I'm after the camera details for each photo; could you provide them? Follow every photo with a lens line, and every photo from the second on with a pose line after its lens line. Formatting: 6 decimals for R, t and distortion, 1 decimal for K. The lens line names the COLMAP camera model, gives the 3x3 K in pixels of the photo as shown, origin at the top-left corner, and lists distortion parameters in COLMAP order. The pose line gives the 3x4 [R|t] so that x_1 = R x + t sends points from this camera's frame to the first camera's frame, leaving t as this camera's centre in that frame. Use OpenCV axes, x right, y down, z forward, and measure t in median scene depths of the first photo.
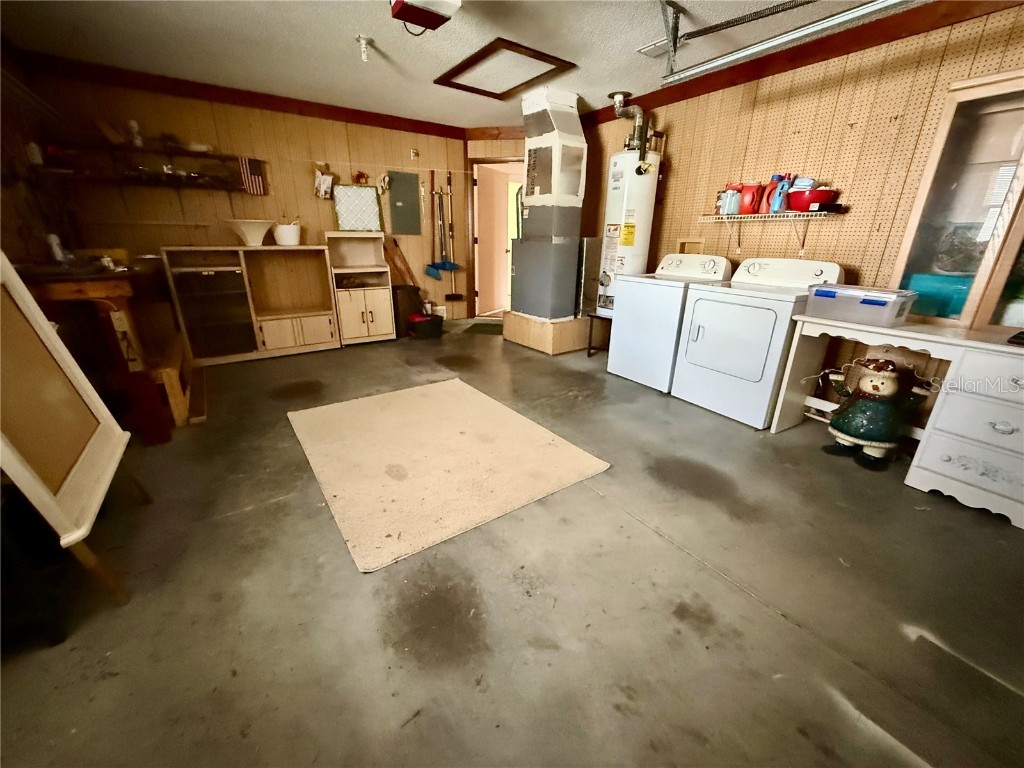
lens RADIAL K [[410.4, 0, 507.5], [0, 410.4, 382.3], [0, 0, 1]] dist [0.000367, -0.000309]
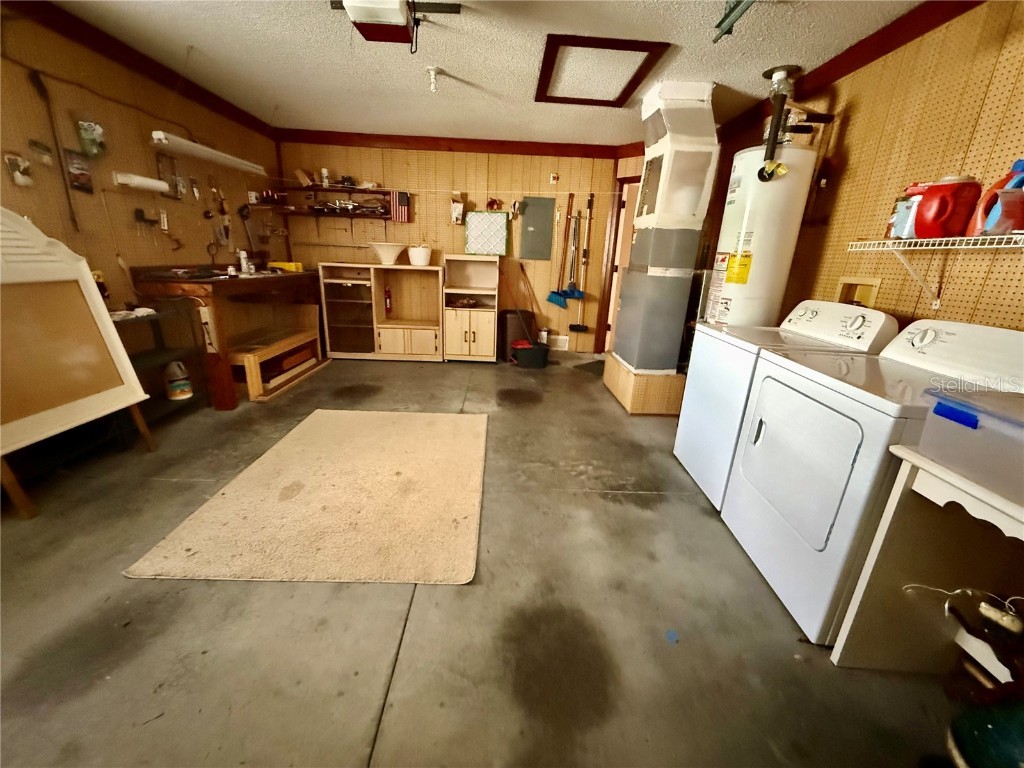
lens RADIAL K [[410.4, 0, 511.0], [0, 410.4, 381.4], [0, 0, 1]] dist [0.000367, -0.000309]
pose [[0.826964, 0.186512, -0.530419, 0.375106], [-0.217768, 0.975994, 0.003672, -0.092231], [0.518370, 0.112472, 0.847728, 0.238299]]
